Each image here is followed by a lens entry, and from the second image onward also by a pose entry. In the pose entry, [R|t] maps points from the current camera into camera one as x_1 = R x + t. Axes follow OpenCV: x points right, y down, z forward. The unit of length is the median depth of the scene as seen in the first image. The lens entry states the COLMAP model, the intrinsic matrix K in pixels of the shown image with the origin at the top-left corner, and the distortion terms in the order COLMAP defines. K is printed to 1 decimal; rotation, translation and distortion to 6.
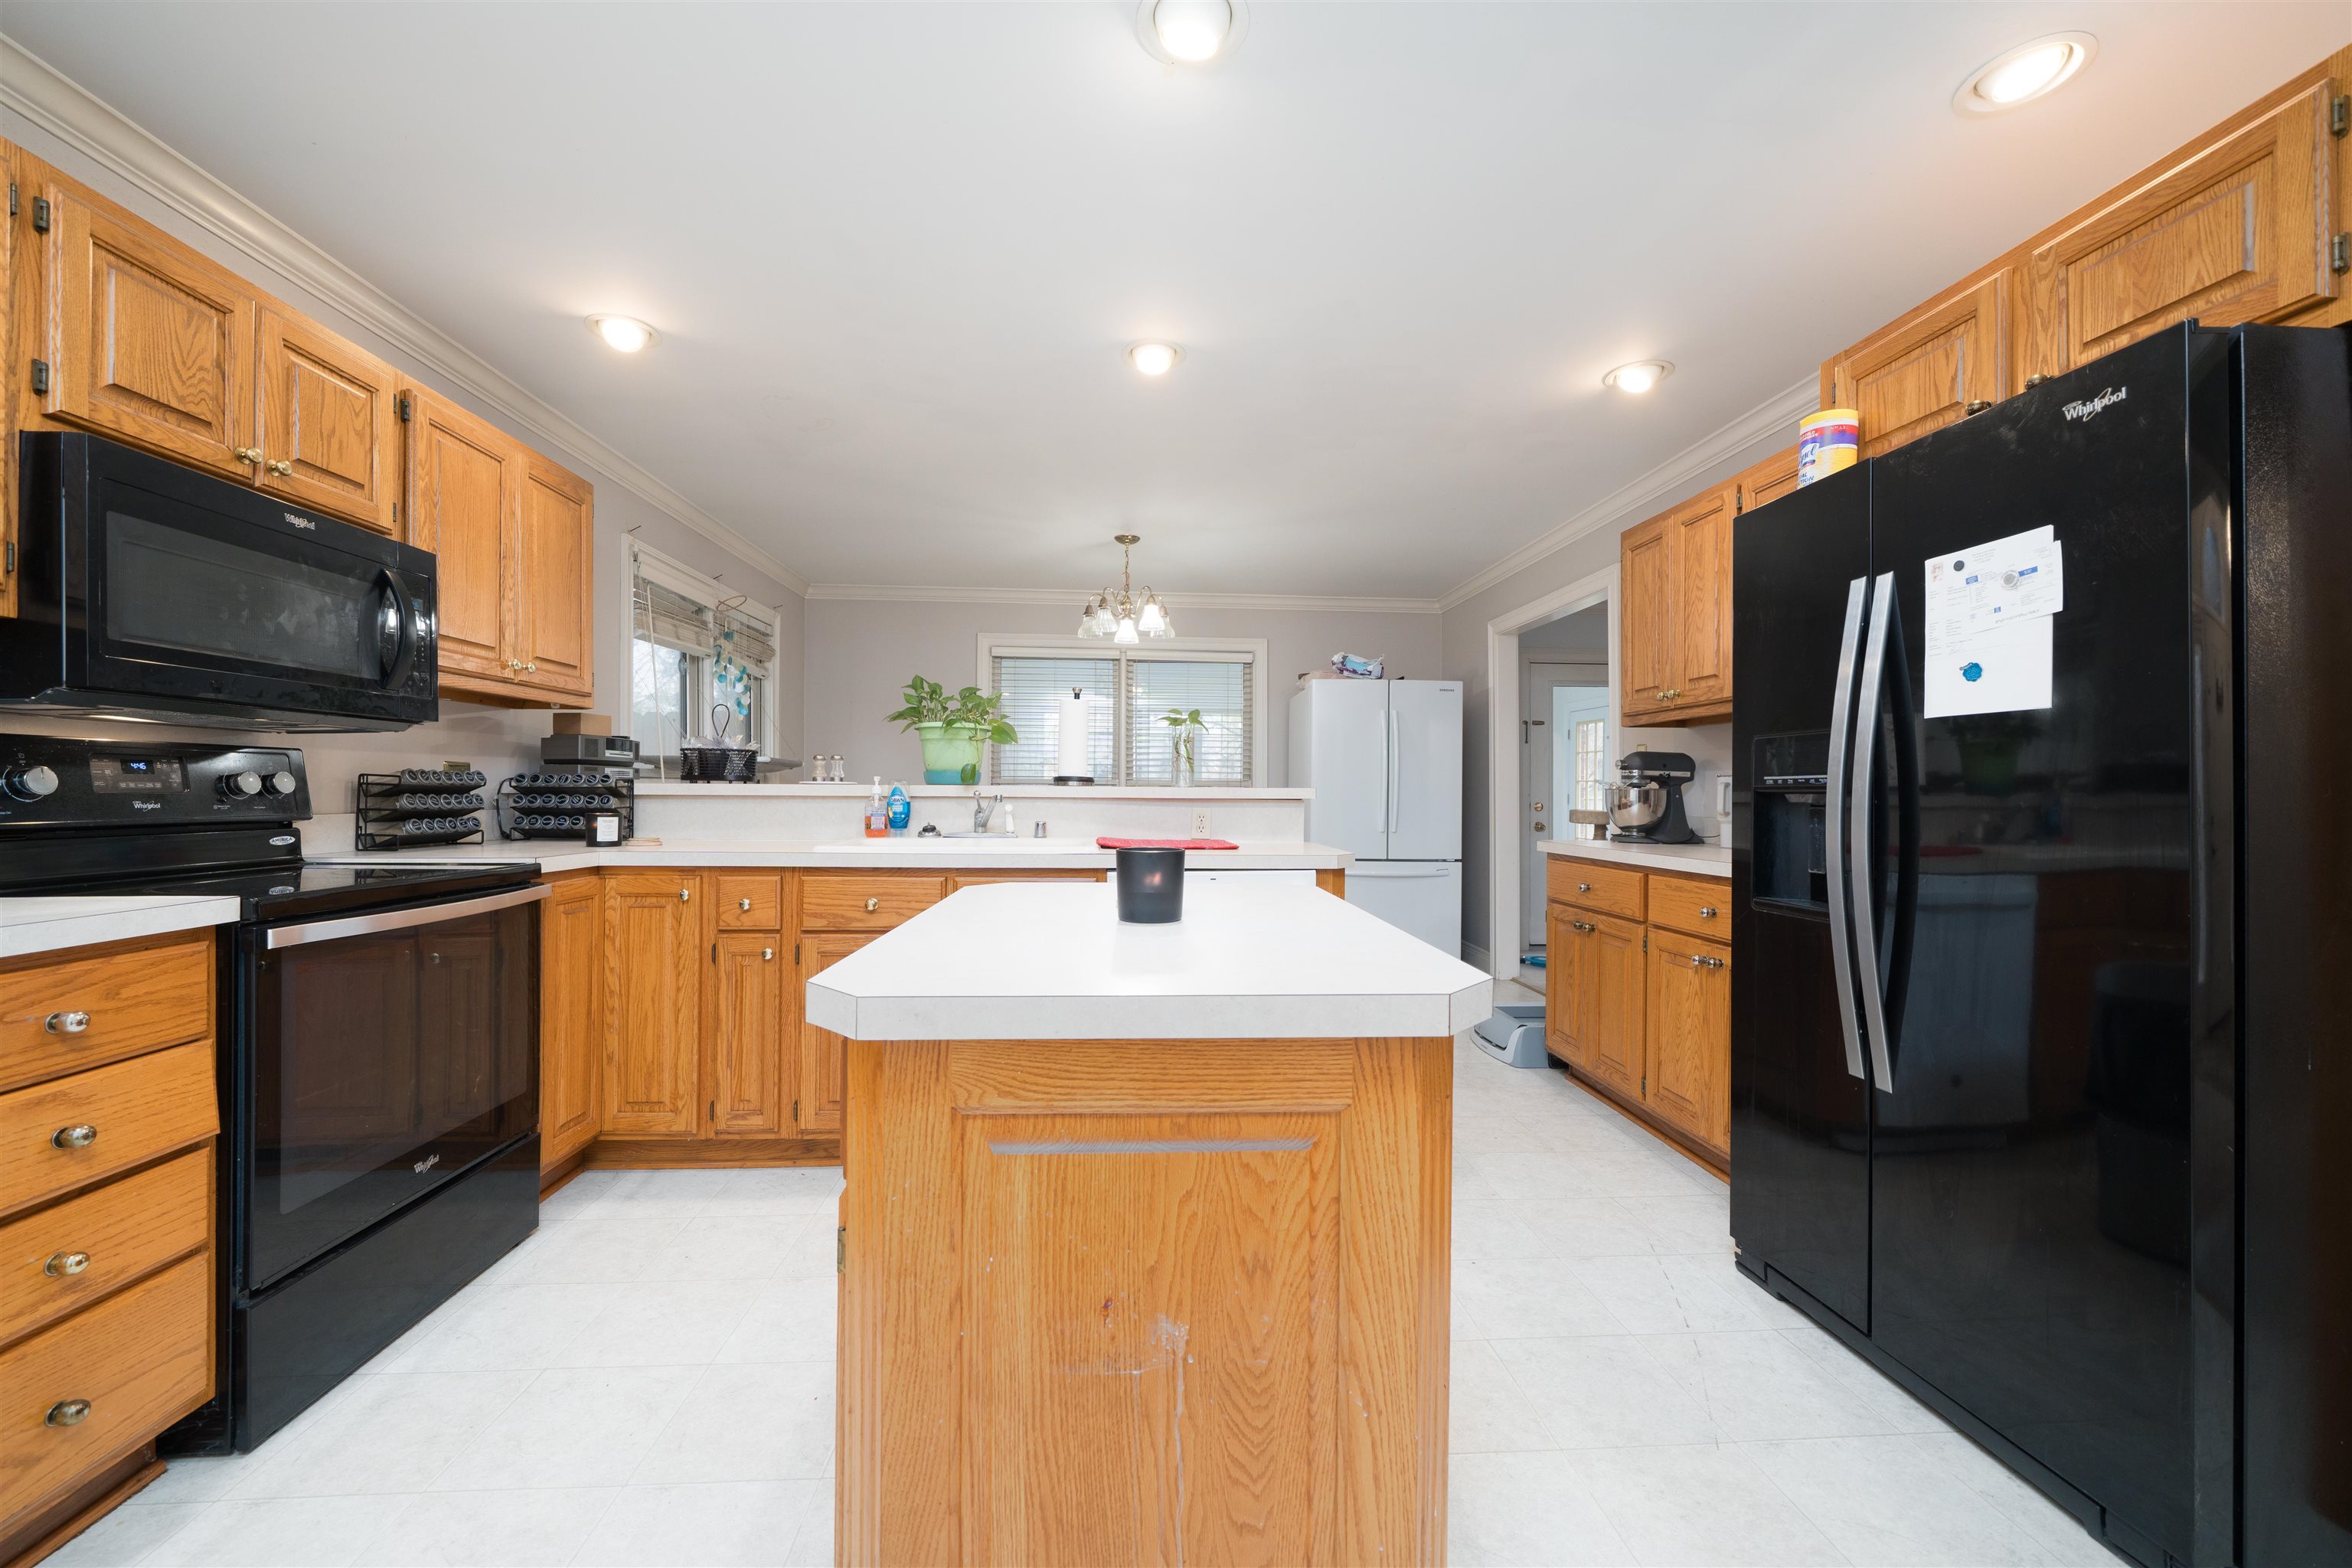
lens RADIAL K [[892.5, 0, 1153.8], [0, 892.5, 788.1], [0, 0, 1]] dist [-0.003213, -0.000381]
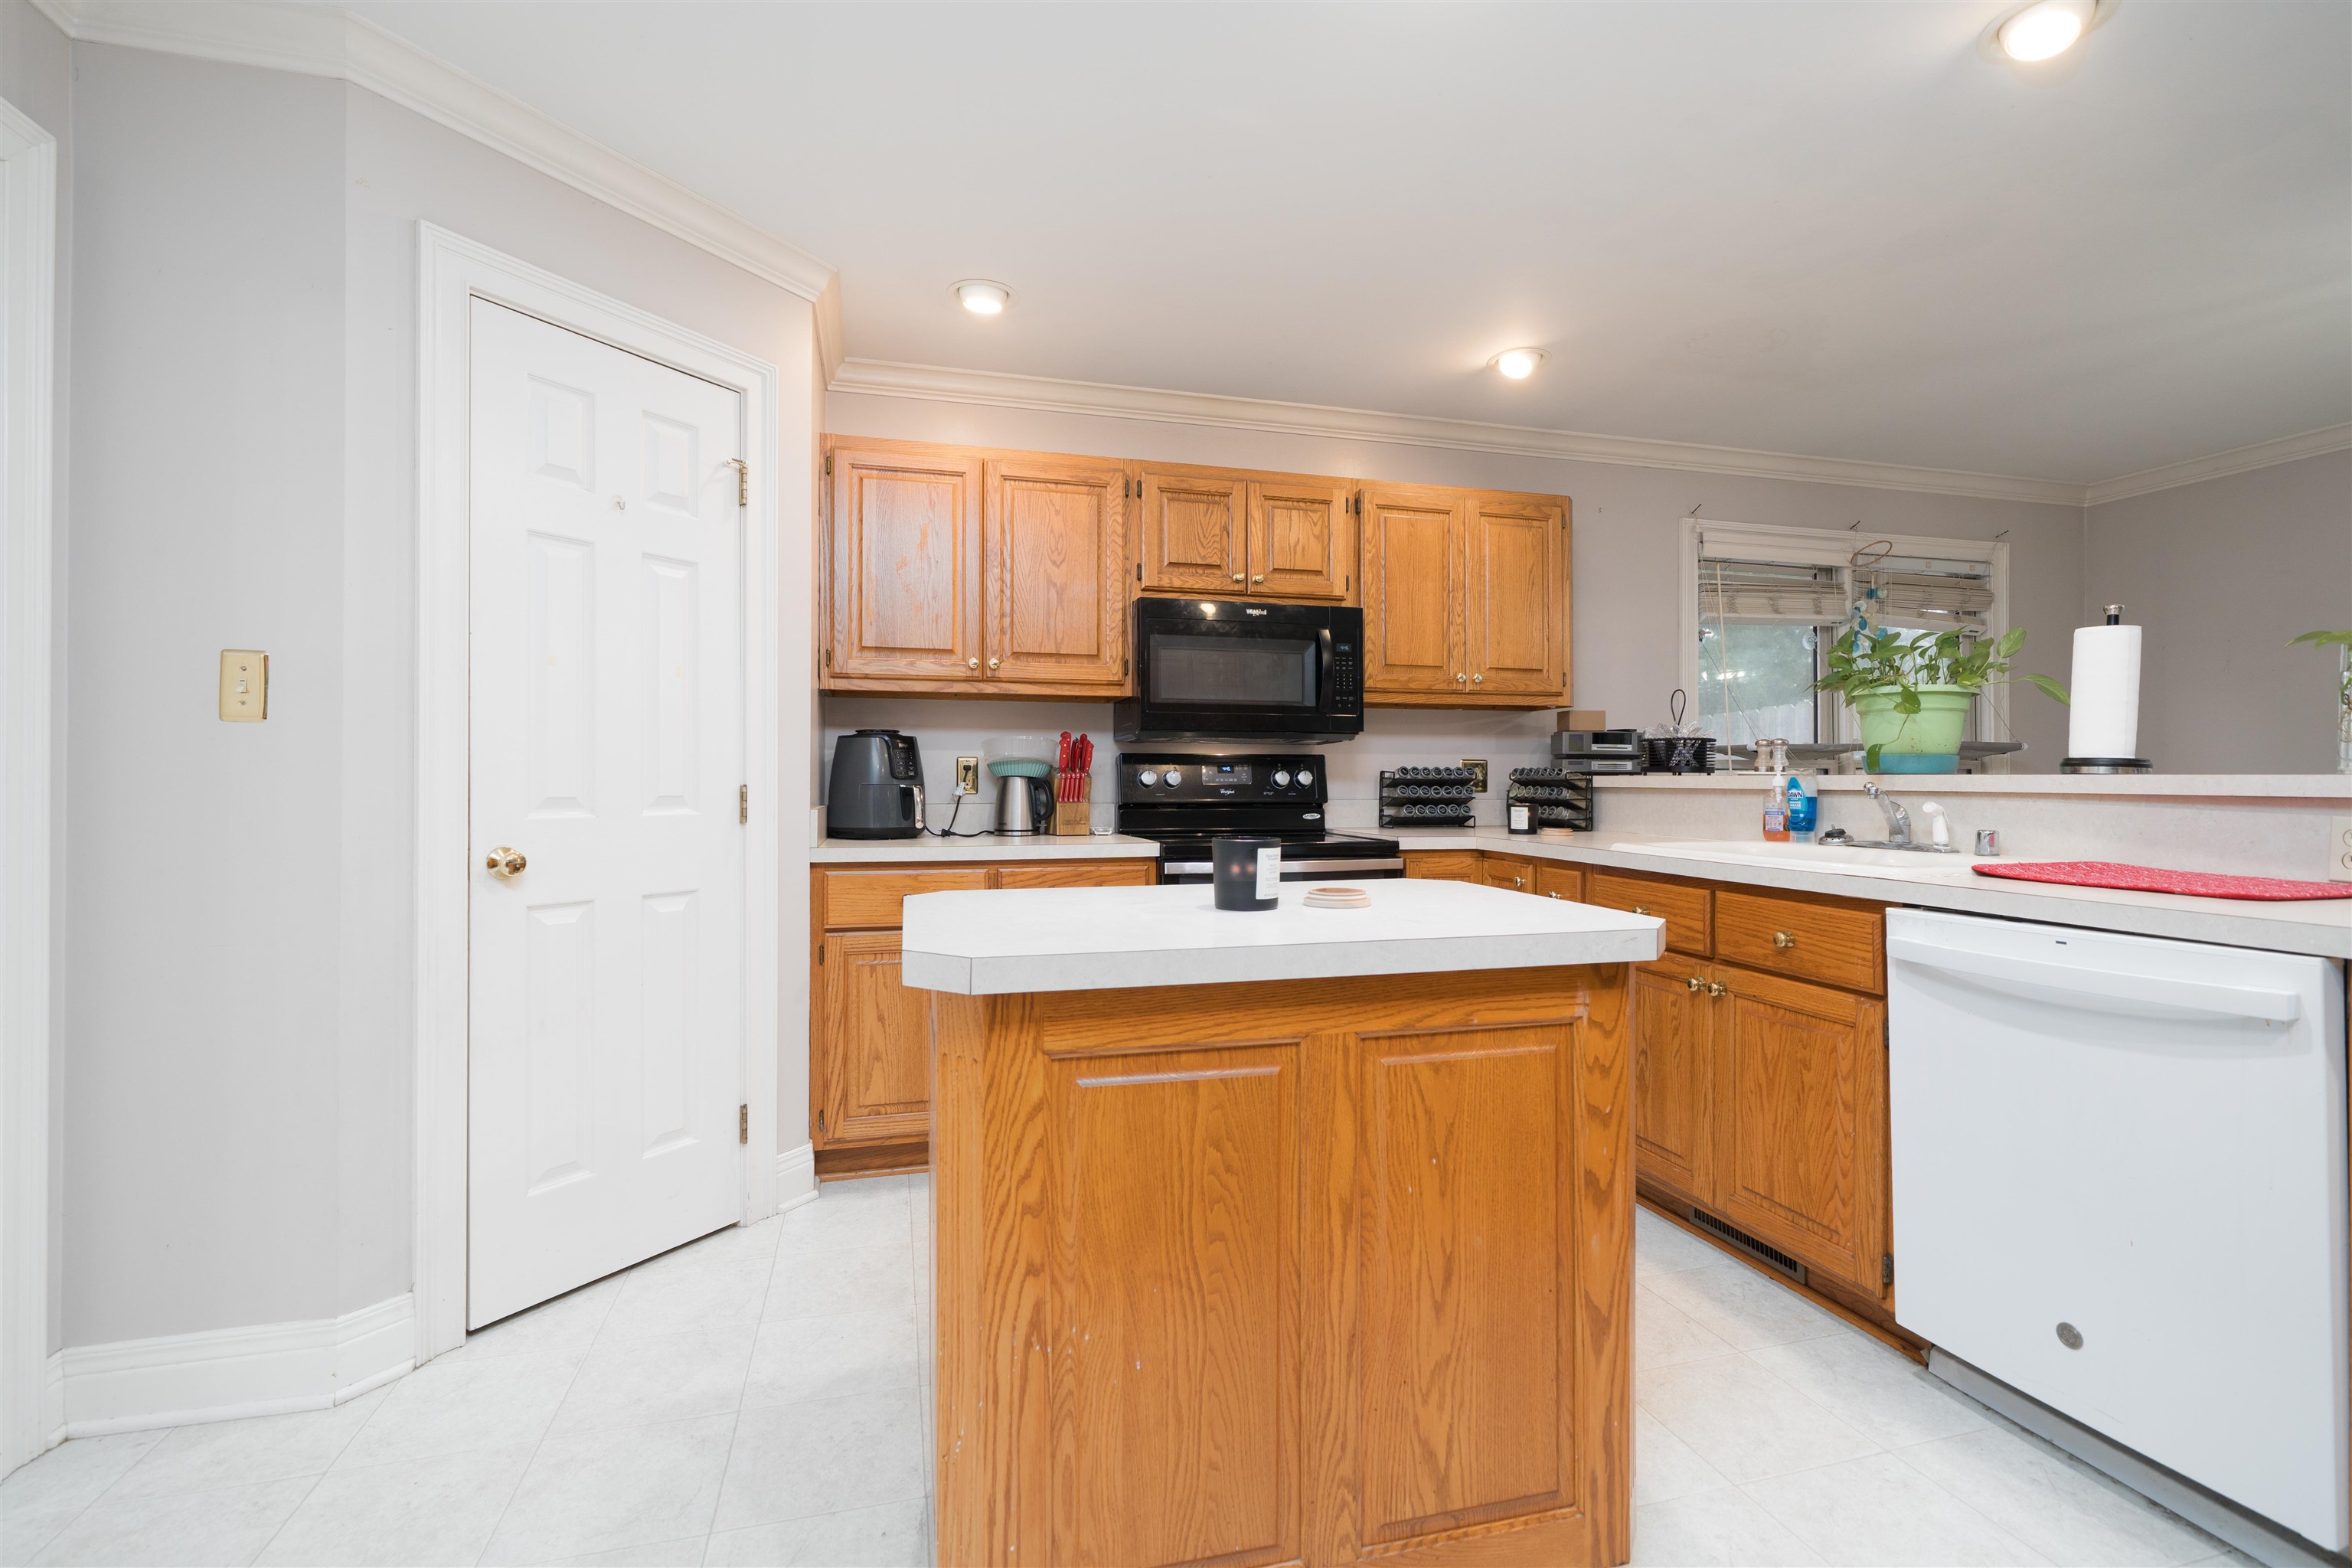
lens RADIAL K [[1004.0, 0, 1153.6], [0, 1004.0, 778.5], [0, 0, 1]] dist [-0.002846, -0.000107]
pose [[0.221890, -0.006424, -0.975051, 0.454364], [0.002077, 0.999979, -0.006115, 0.003595], [0.975070, -0.000668, 0.221898, 0.268532]]
